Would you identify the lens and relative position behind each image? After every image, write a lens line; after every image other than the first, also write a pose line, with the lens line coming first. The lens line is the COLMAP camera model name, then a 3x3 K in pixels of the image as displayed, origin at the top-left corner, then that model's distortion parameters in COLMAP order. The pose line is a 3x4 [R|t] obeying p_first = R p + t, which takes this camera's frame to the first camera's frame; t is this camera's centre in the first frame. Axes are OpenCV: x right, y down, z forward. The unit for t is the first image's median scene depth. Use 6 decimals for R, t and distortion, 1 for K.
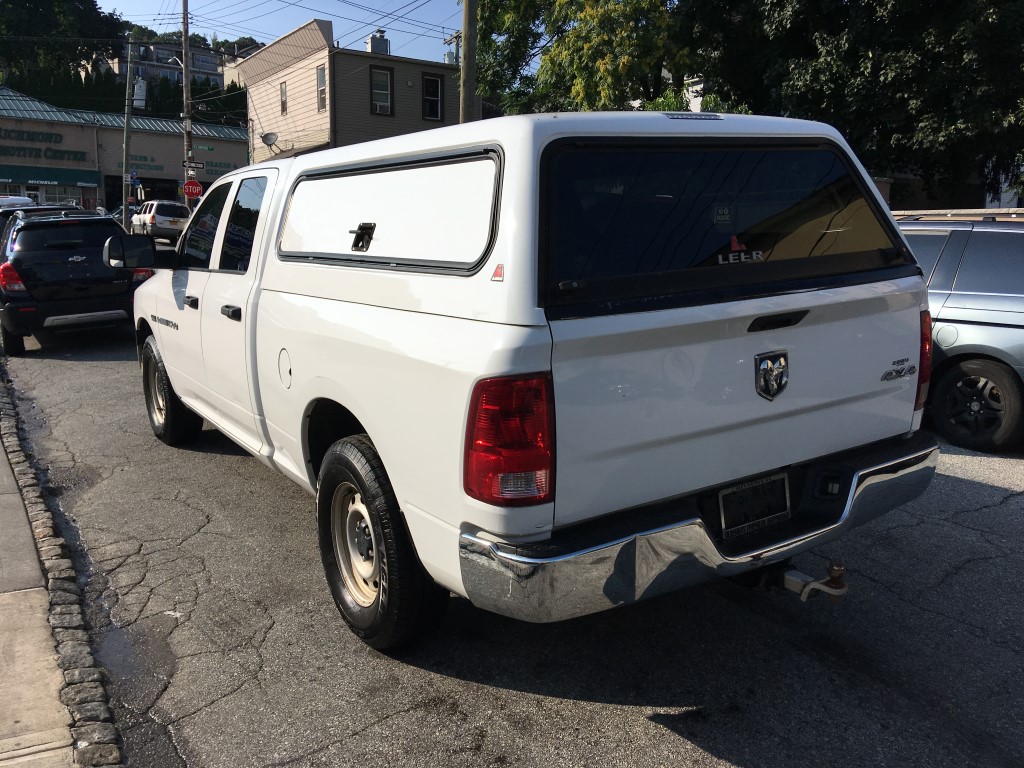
lens RADIAL K [[857.8, 0, 512.0], [0, 857.8, 384.0], [0, 0, 1]] dist [0.115626, -0.179198]
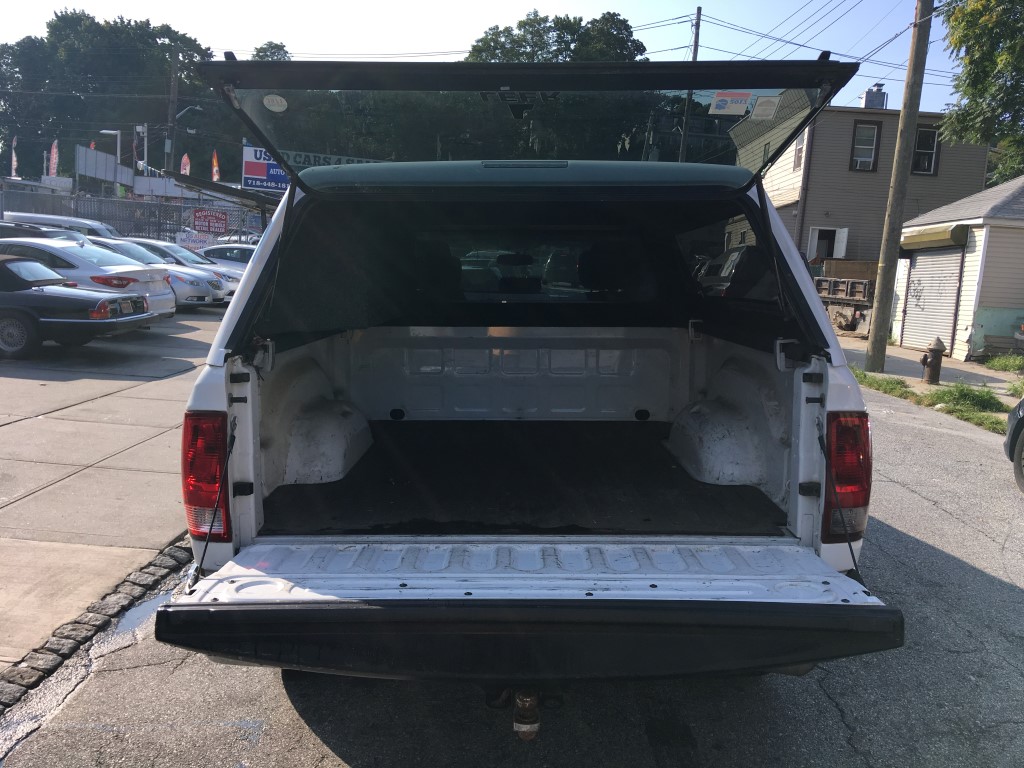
lens RADIAL K [[857.8, 0, 512.0], [0, 857.8, 384.0], [0, 0, 1]] dist [0.115626, -0.179198]
pose [[0.840384, 0.101981, -0.532310, 0.586208], [-0.136605, 0.990286, -0.025944, -0.044710], [0.524493, 0.094519, 0.846152, 0.205939]]
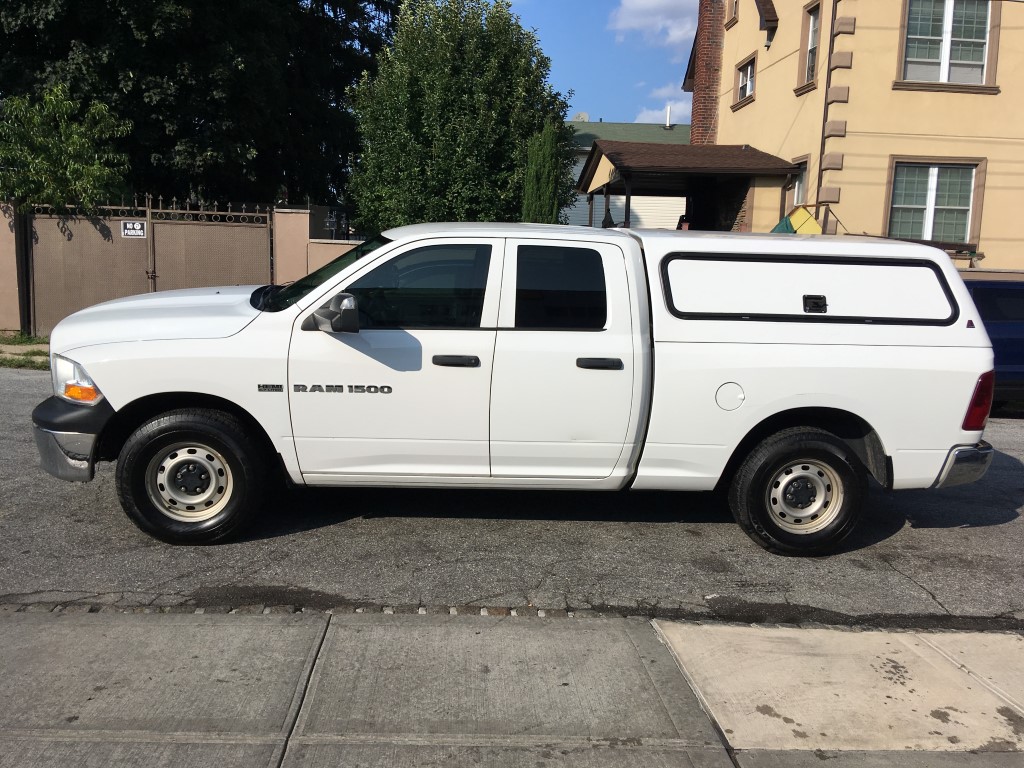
lens RADIAL K [[857.8, 0, 512.0], [0, 857.8, 384.0], [0, 0, 1]] dist [0.115626, -0.179198]
pose [[0.471516, -0.121653, 0.873426, -1.730099], [0.116534, 0.990349, 0.075027, -0.192276], [-0.874124, 0.066407, 0.481142, 0.666808]]
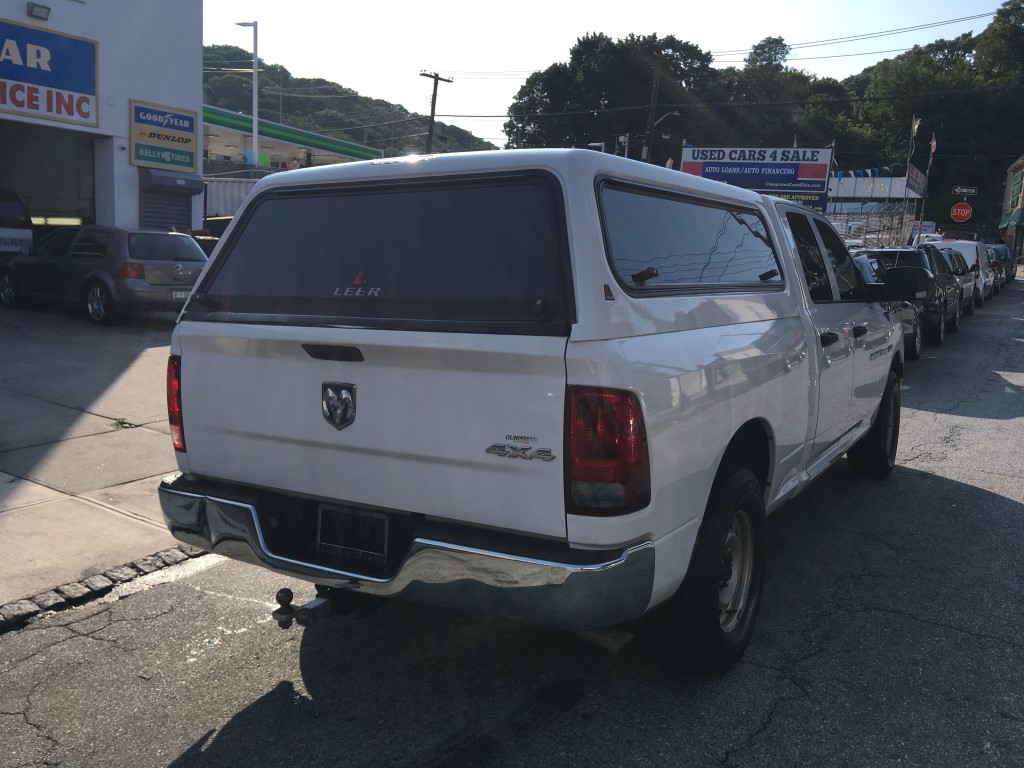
lens RADIAL K [[855.9, 0, 512.6], [0, 855.9, 397.9], [0, 0, 1]] dist [0.114920, -0.182332]
pose [[0.434102, 0.161294, -0.886307, 1.032512], [-0.192089, 0.977788, 0.083860, -0.114905], [0.880146, 0.133846, 0.455442, 0.570564]]
